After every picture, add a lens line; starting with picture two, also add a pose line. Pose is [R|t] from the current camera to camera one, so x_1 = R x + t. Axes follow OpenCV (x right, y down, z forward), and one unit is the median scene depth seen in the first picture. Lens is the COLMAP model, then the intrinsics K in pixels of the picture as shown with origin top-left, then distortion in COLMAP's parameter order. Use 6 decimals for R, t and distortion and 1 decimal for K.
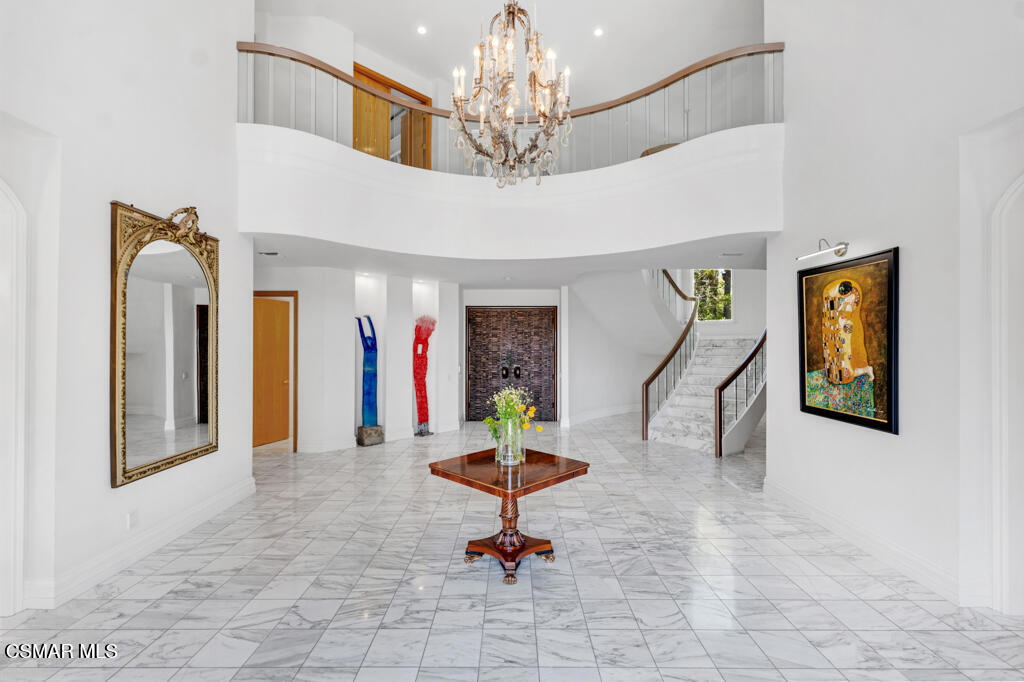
lens RADIAL K [[444.9, 0, 512.0], [0, 444.9, 341.0], [0, 0, 1]] dist [0.002668, 0.000070]
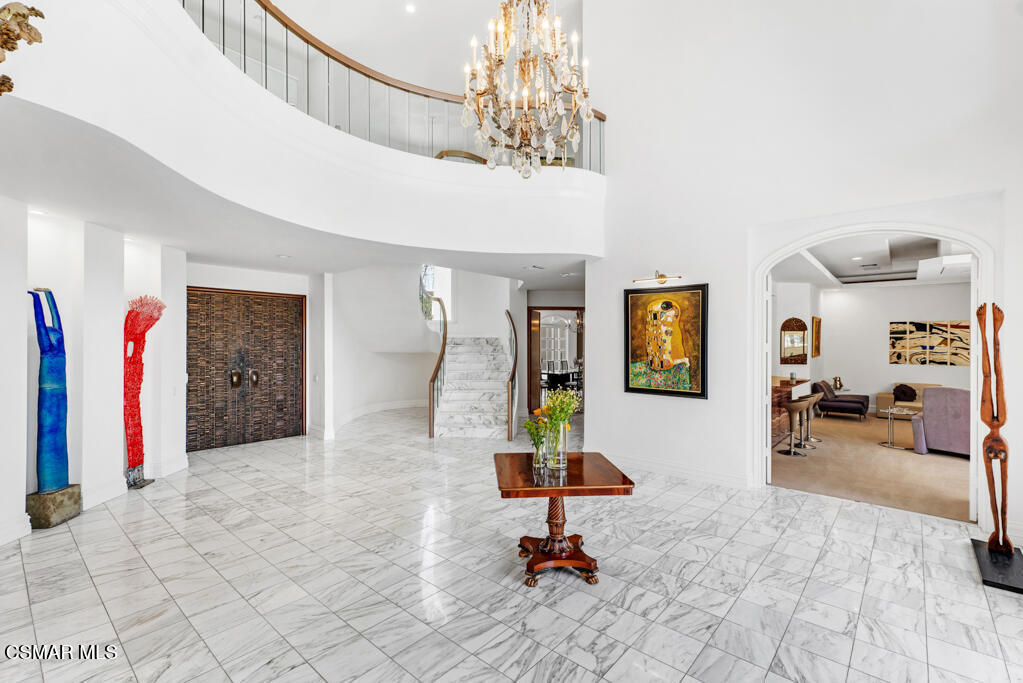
lens RADIAL K [[458.3, 0, 511.5], [0, 458.3, 341.5], [0, 0, 1]] dist [0.004761, 0.000147]
pose [[0.654827, 0.003465, 0.755771, -0.712856], [-0.009248, 0.999951, 0.003429, 0.000433], [-0.755722, -0.009235, 0.654827, 0.369151]]
